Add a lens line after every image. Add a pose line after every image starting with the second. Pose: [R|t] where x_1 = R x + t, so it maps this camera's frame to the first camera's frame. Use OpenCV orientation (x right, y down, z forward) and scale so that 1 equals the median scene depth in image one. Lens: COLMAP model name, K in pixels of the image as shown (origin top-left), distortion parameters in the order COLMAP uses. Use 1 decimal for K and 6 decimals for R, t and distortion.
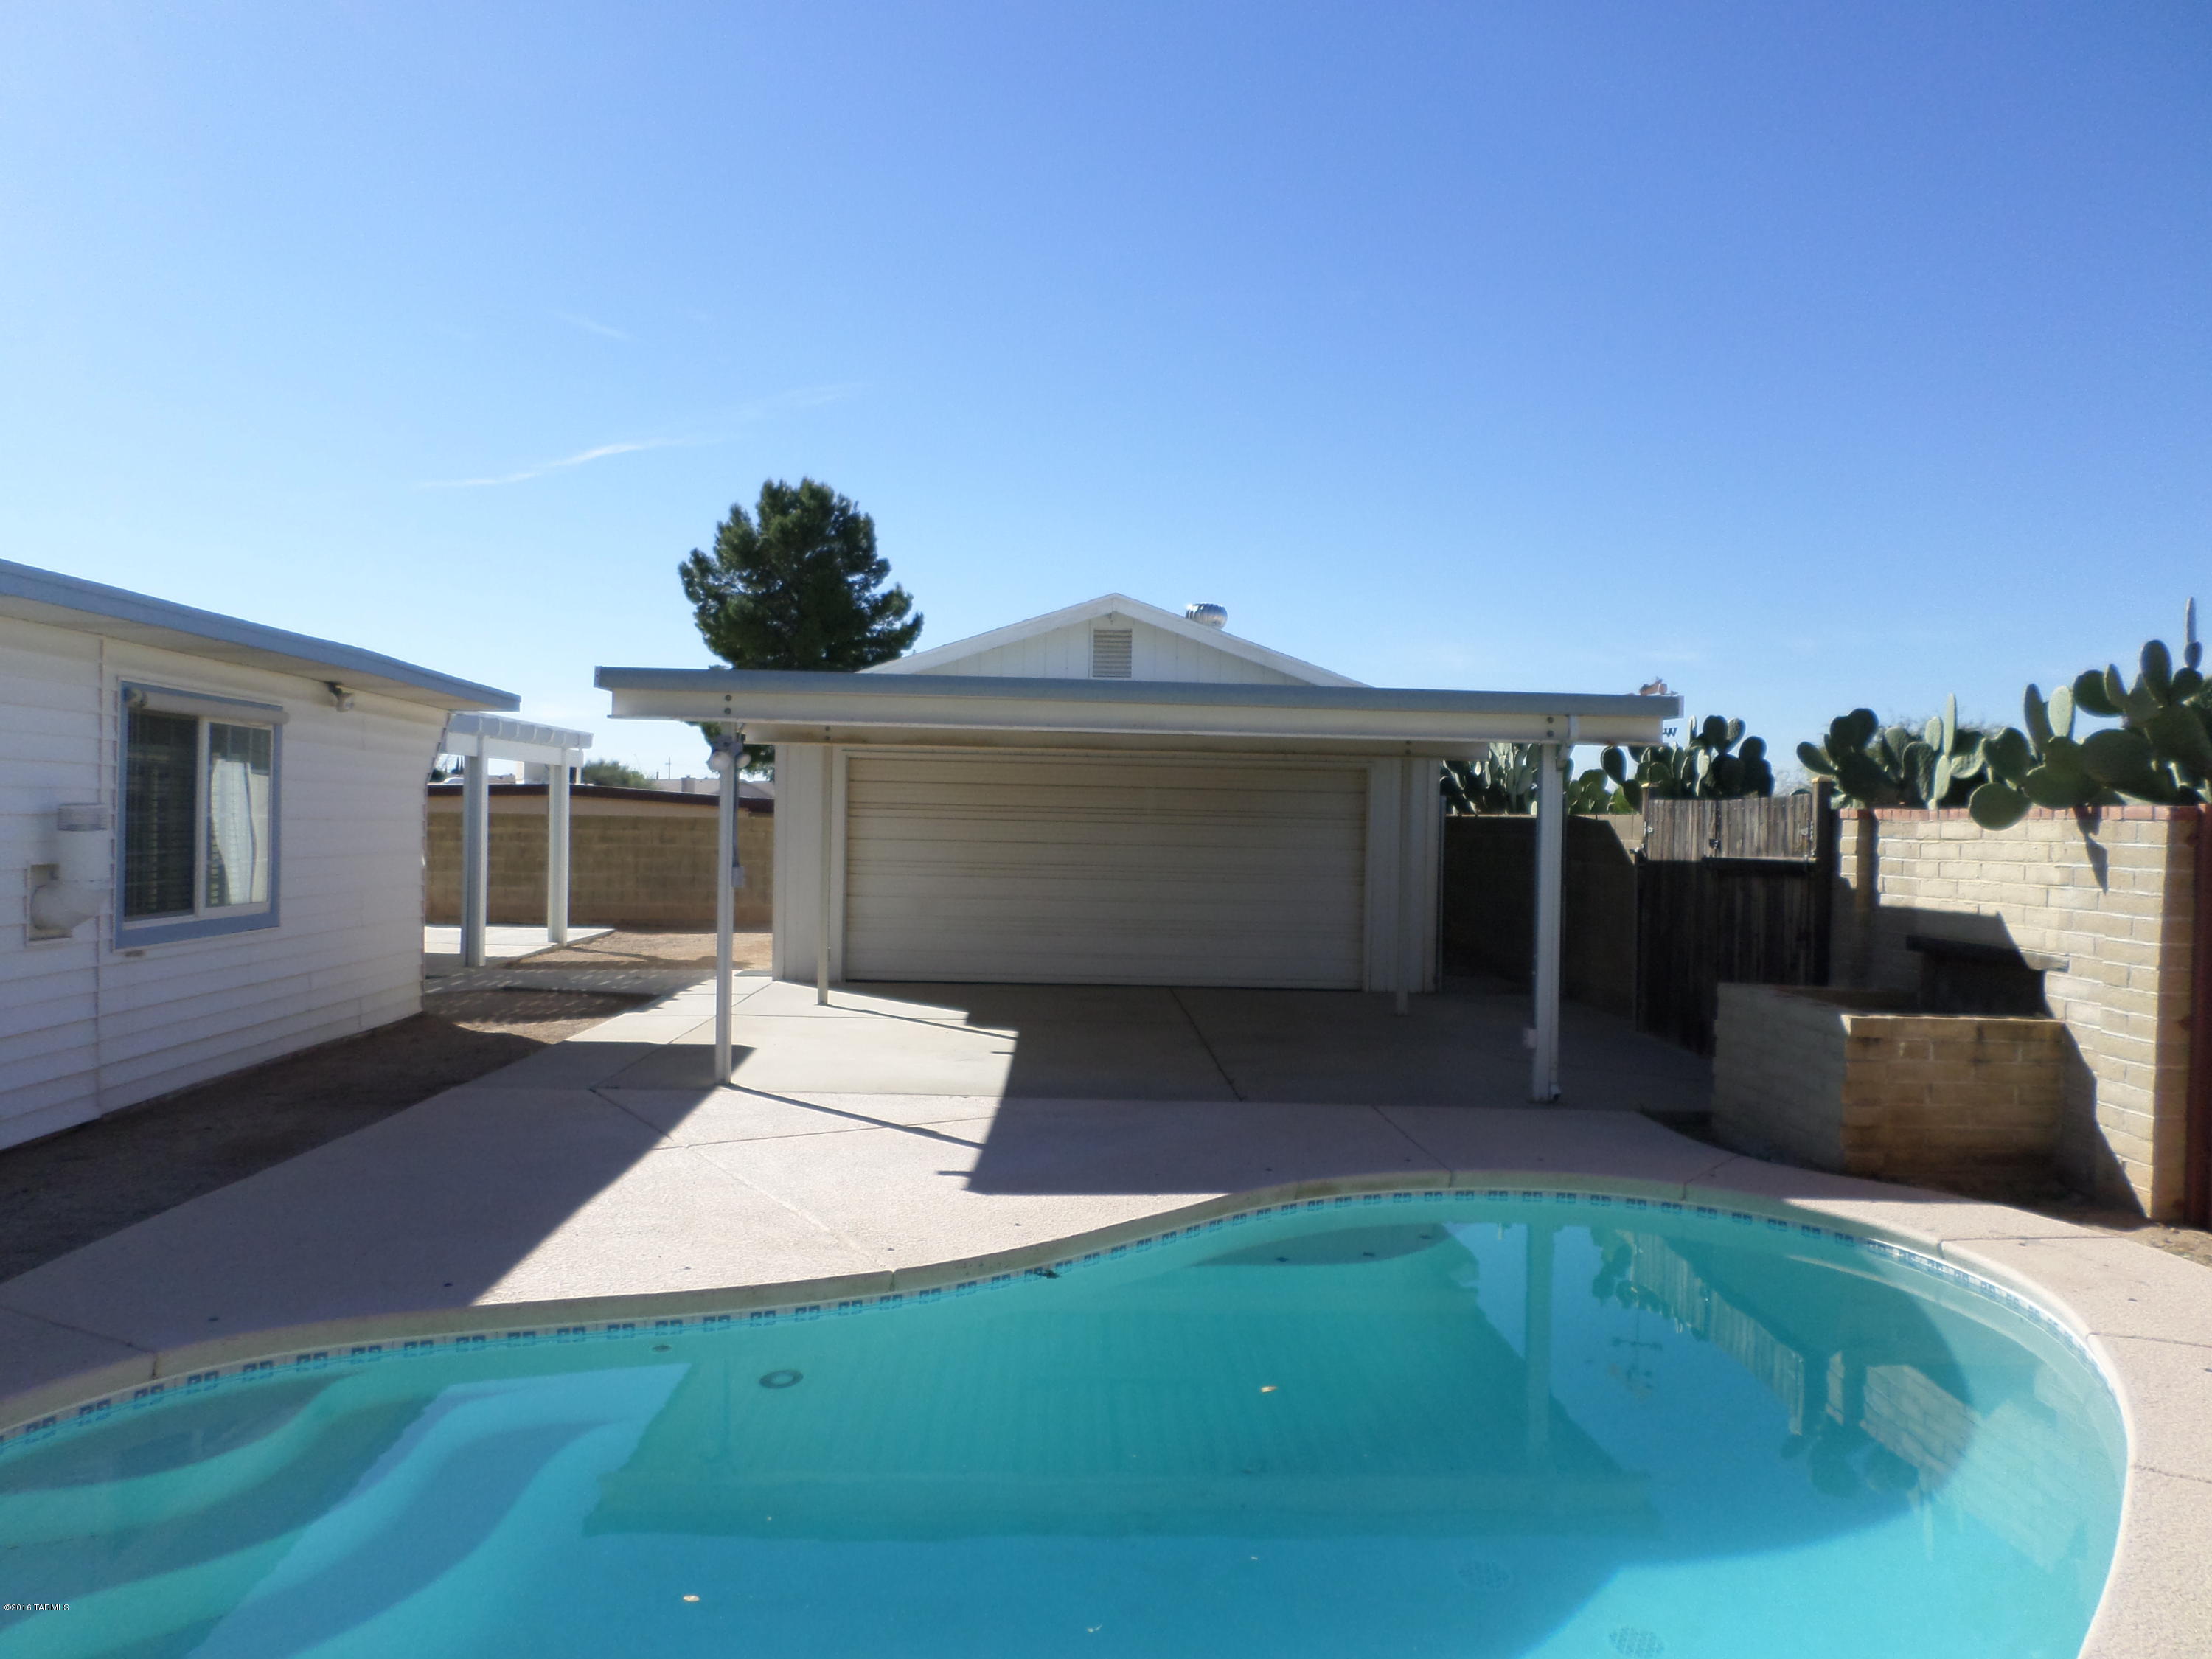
lens RADIAL K [[1681.2, 0, 1104.3], [0, 1681.2, 828.7], [0, 0, 1]] dist [-0.011337, -0.007889]
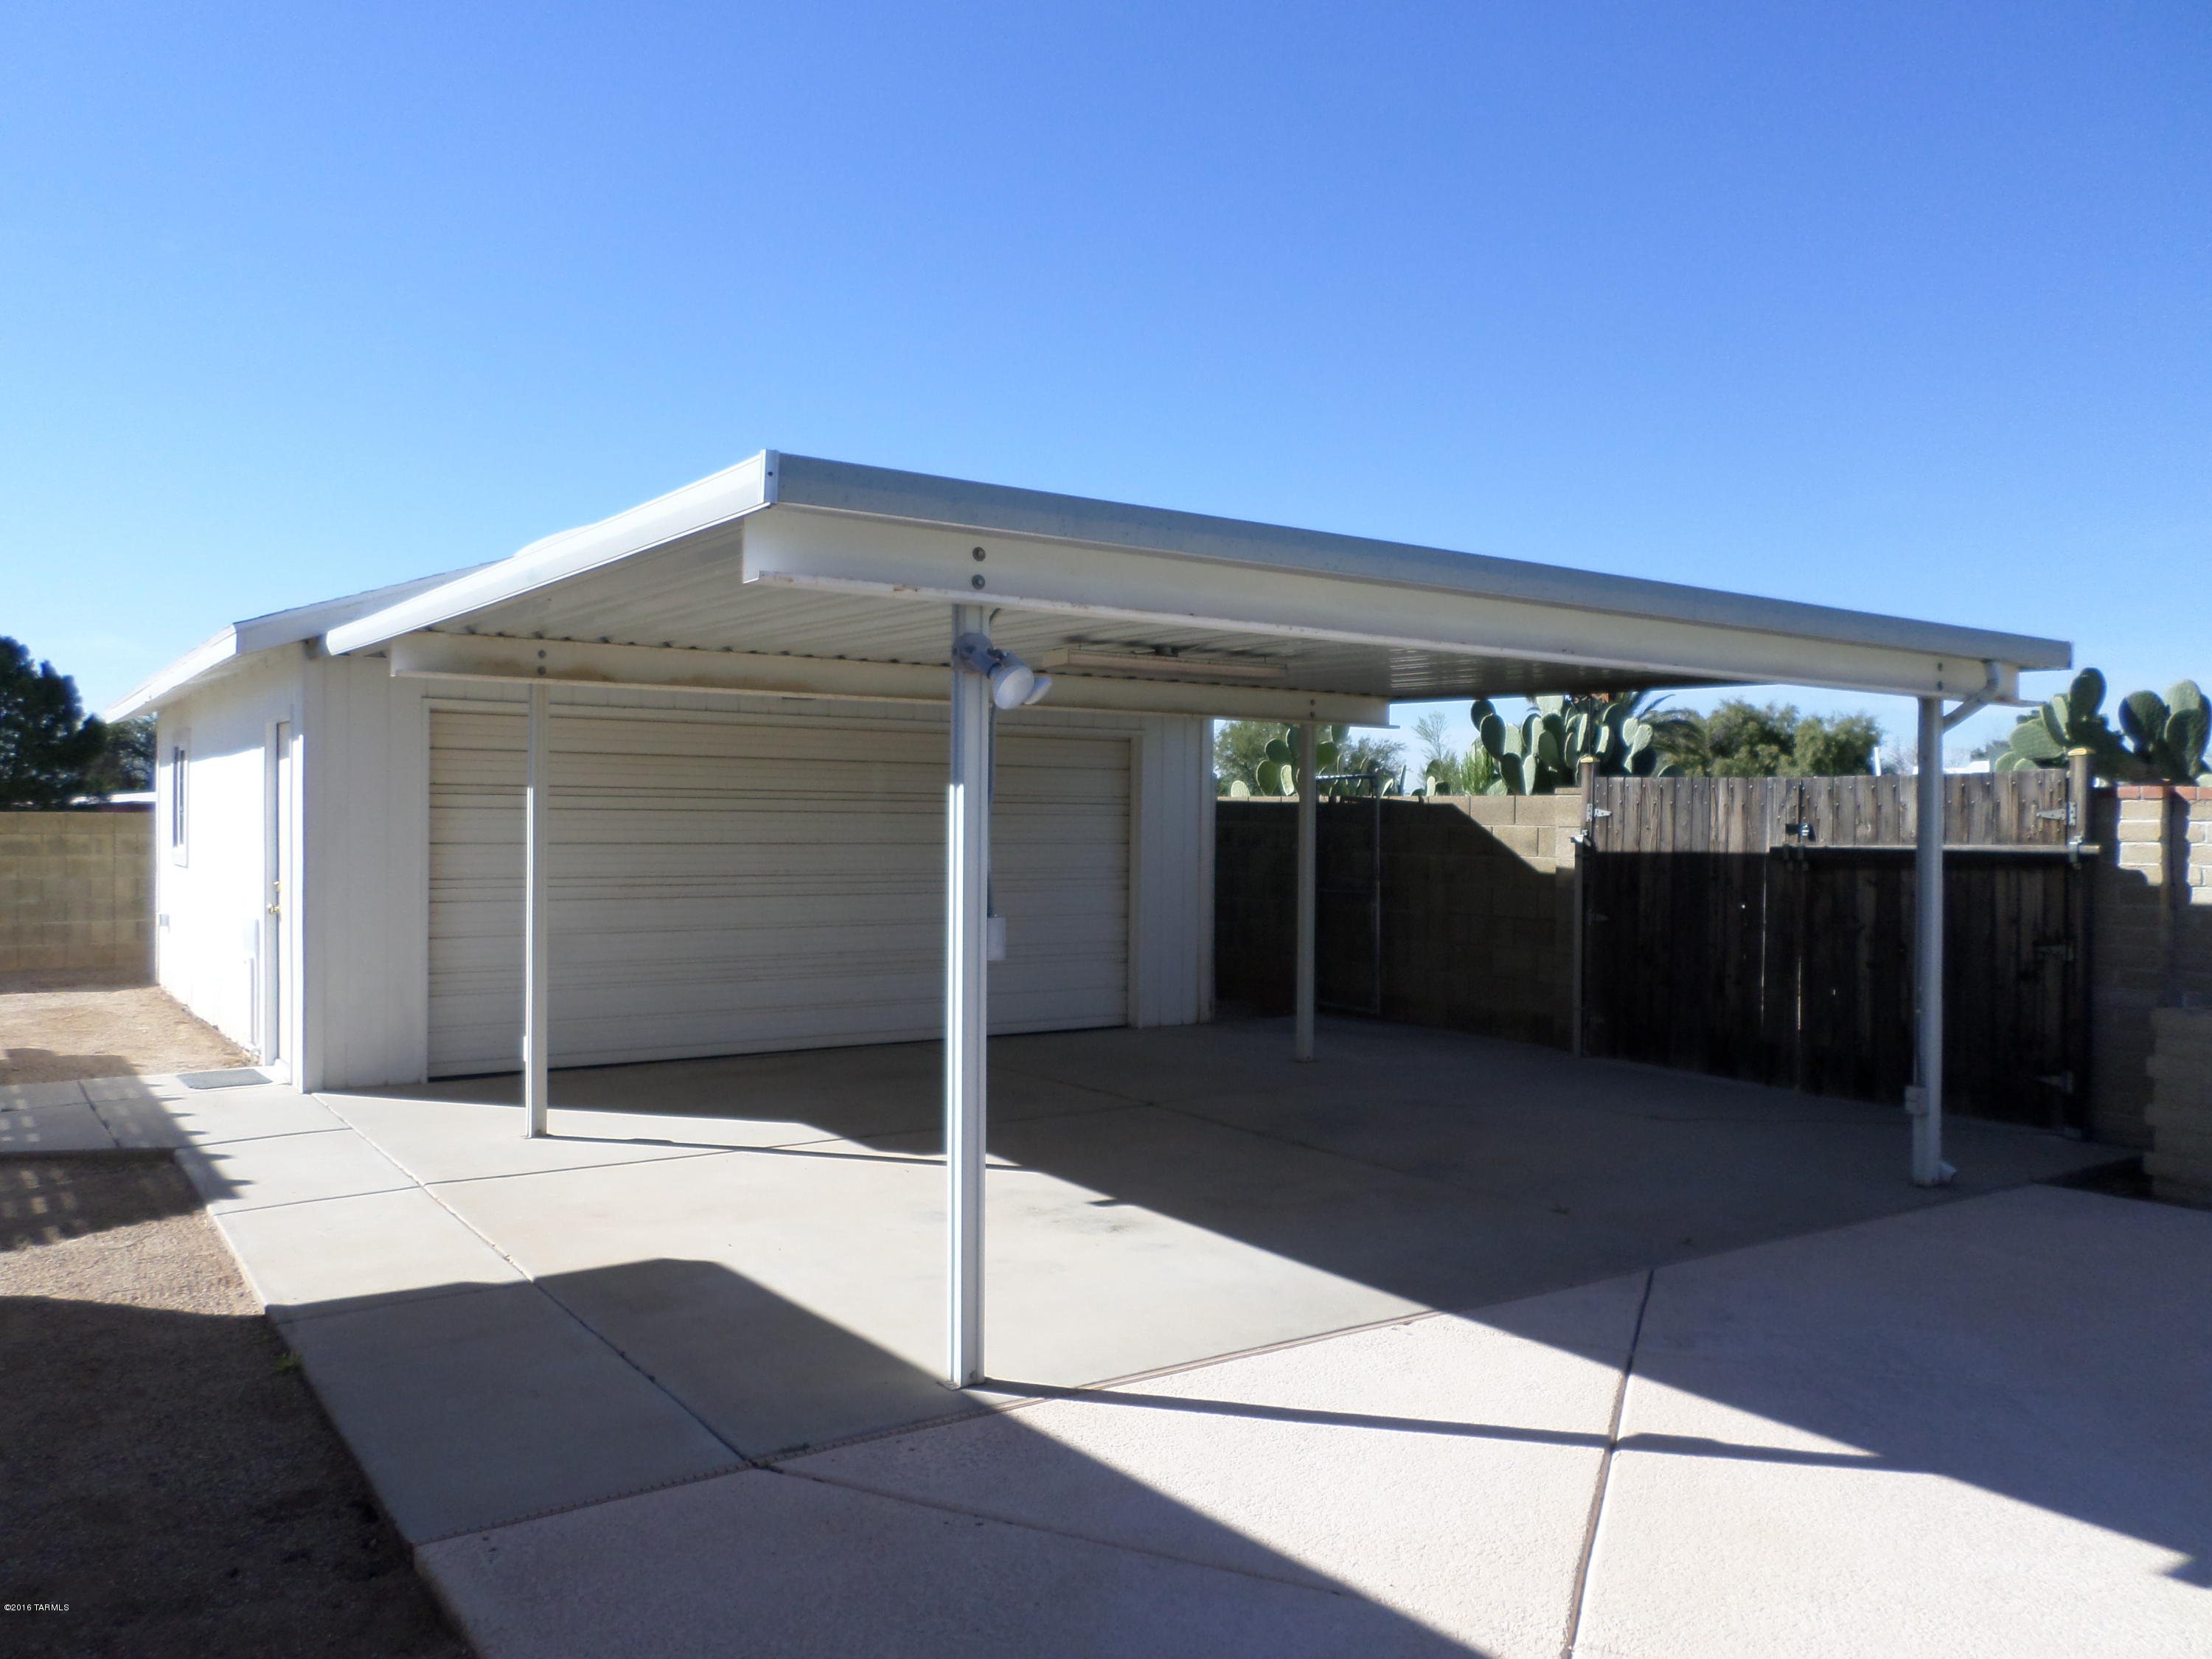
lens RADIAL K [[1681.2, 0, 1114.4], [0, 1681.2, 838.3], [0, 0, 1]] dist [-0.011337, -0.007889]
pose [[0.839001, -0.020234, 0.543753, -0.378933], [0.011363, 0.999742, 0.019669, -0.007265], [-0.544011, -0.010323, 0.839015, 0.503482]]
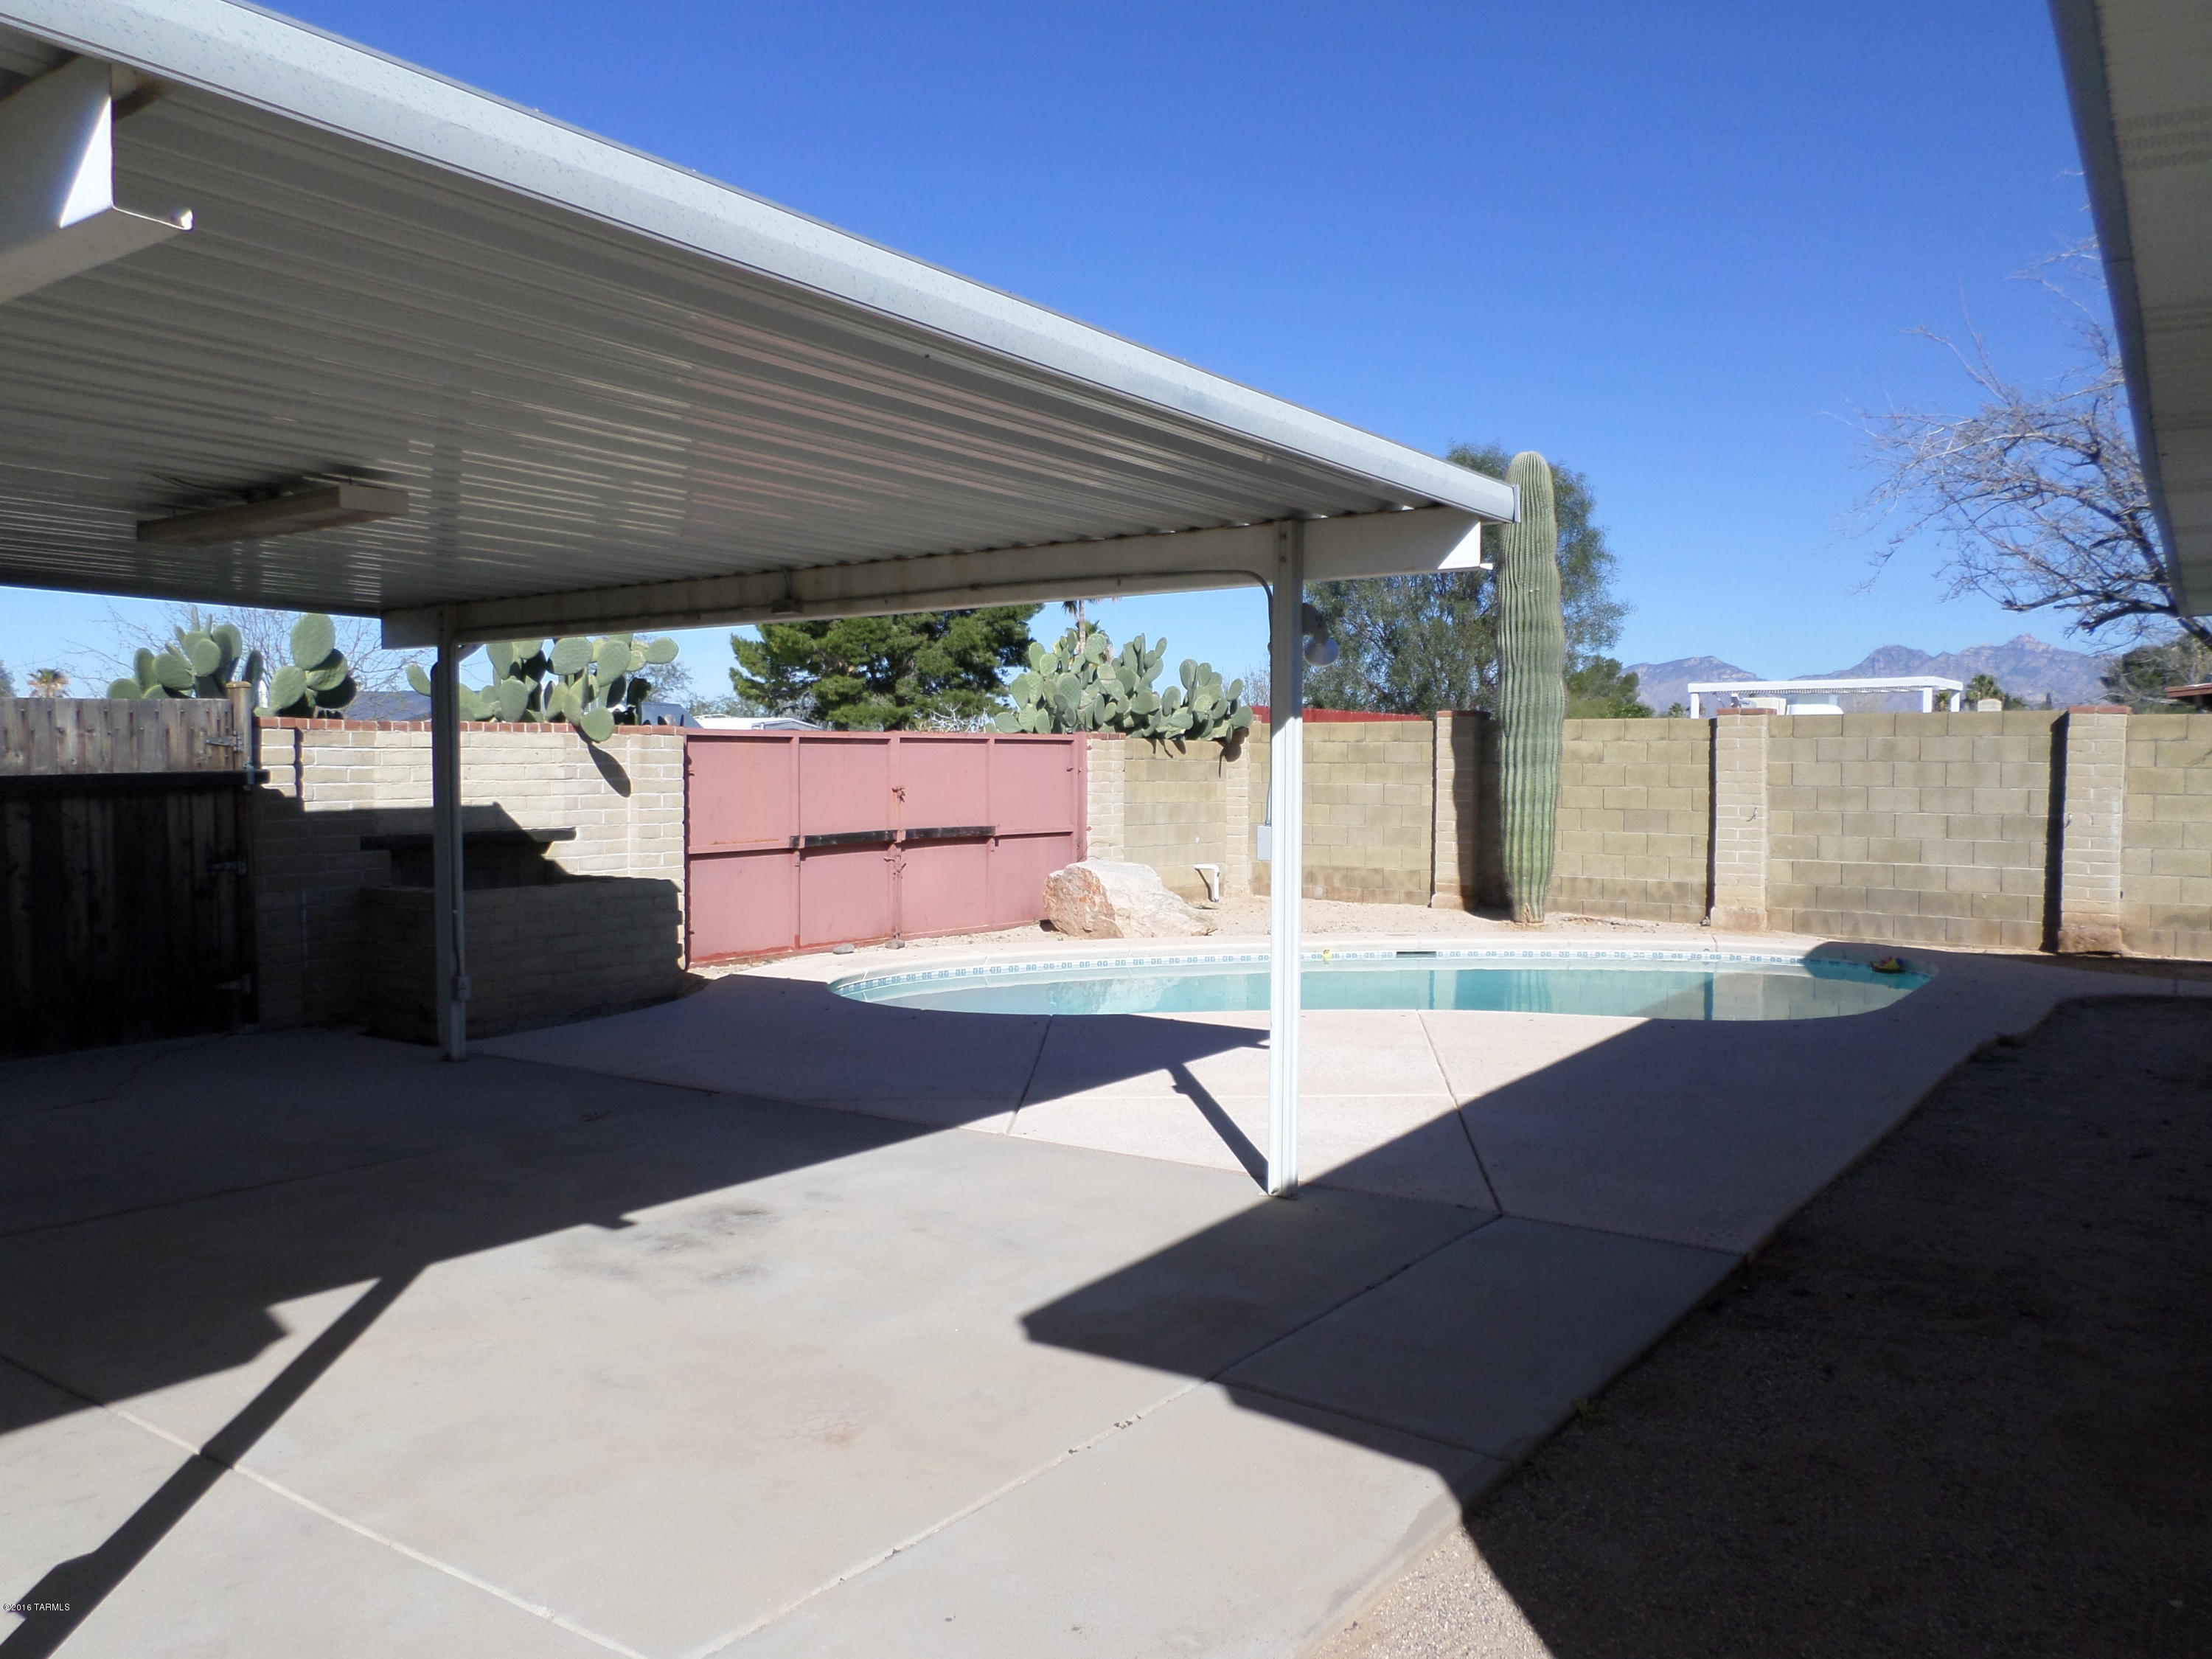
lens RADIAL K [[1681.2, 0, 1103.0], [0, 1681.2, 832.9], [0, 0, 1]] dist [-0.011337, -0.007889]
pose [[-0.798871, -0.047745, 0.599604, -0.449829], [-0.013839, 0.998040, 0.061034, -0.009618], [-0.601343, 0.040461, -0.797966, 1.291178]]
